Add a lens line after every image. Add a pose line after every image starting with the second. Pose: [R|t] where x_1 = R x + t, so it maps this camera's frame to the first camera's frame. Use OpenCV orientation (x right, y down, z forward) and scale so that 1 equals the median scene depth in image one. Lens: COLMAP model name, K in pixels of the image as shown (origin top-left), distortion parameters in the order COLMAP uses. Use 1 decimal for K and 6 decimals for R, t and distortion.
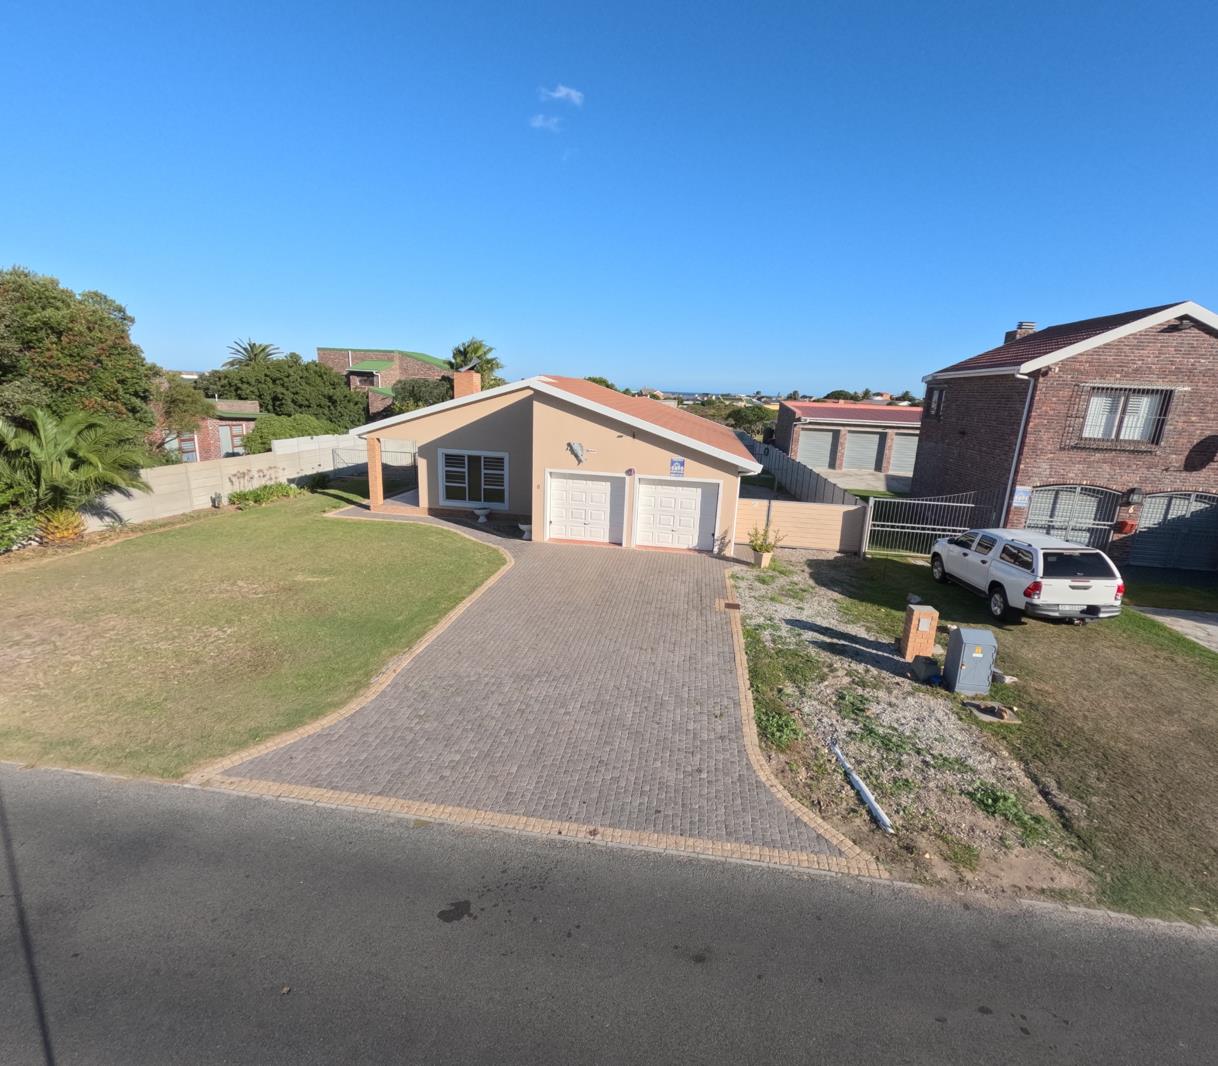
lens RADIAL K [[618.2, 0, 609.0], [0, 618.2, 533.0], [0, 0, 1]] dist [0.000638, 0.000011]
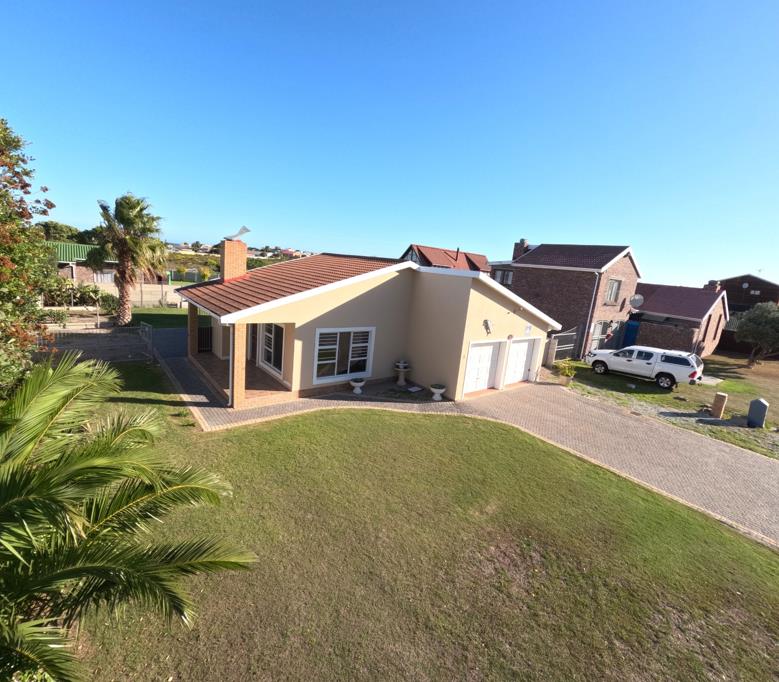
lens RADIAL K [[378.9, 0, 406.8], [0, 378.9, 342.7], [0, 0, 1]] dist [0.003284, 0.000238]
pose [[0.654235, -0.123768, 0.746095, -0.738213], [0.105717, 0.991799, 0.071826, -0.166694], [-0.748866, 0.031884, 0.661954, 0.583565]]
